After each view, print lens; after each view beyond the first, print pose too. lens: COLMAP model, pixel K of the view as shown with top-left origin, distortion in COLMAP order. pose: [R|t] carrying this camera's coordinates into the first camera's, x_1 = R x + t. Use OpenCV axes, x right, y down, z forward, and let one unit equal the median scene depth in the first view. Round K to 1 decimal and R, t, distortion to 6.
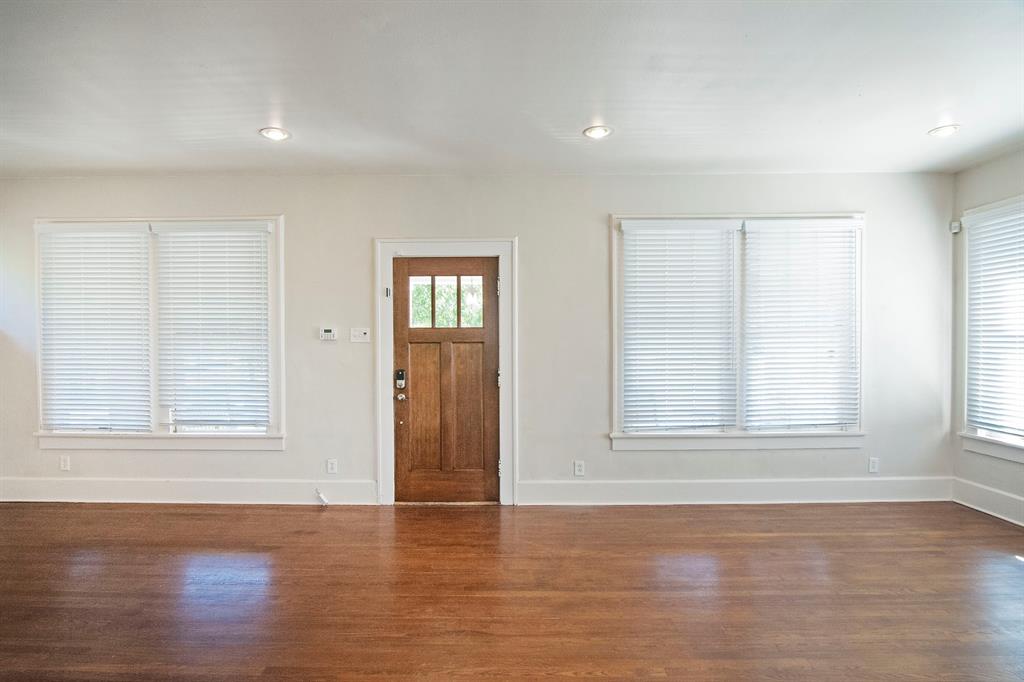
lens RADIAL K [[511.7, 0, 507.9], [0, 511.7, 339.7], [0, 0, 1]] dist [-0.014348, -0.000249]
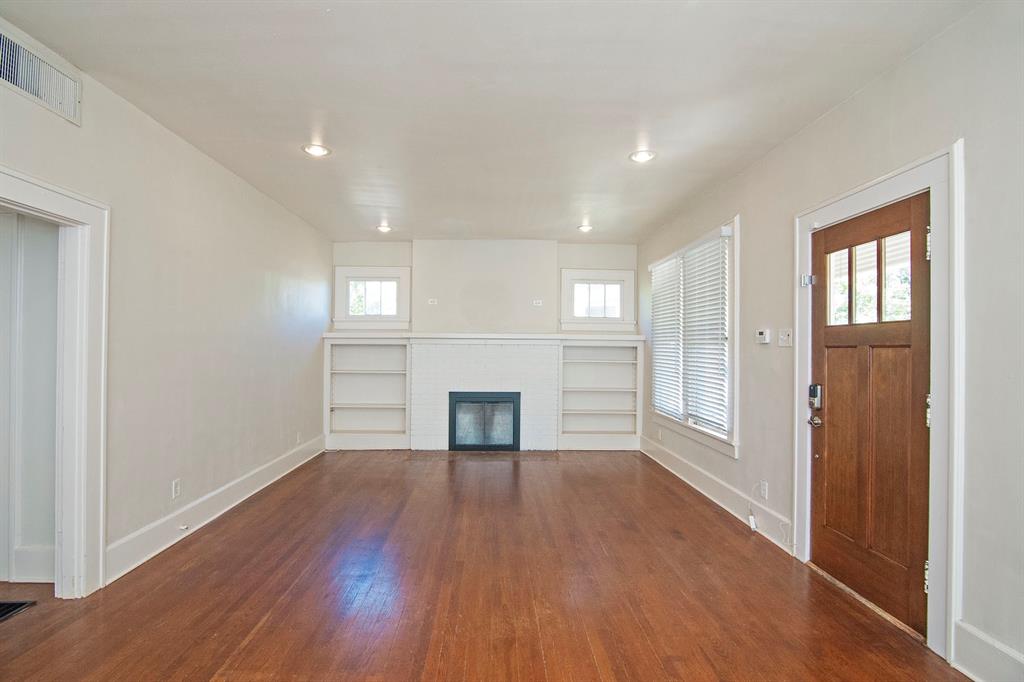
lens RADIAL K [[511.7, 0, 508.4], [0, 511.7, 342.0], [0, 0, 1]] dist [-0.014348, -0.000249]
pose [[0.040937, -0.010318, -0.999108, 0.501506], [-0.016106, 0.999810, -0.010985, 0.014196], [0.999032, 0.016541, 0.040763, 0.527442]]
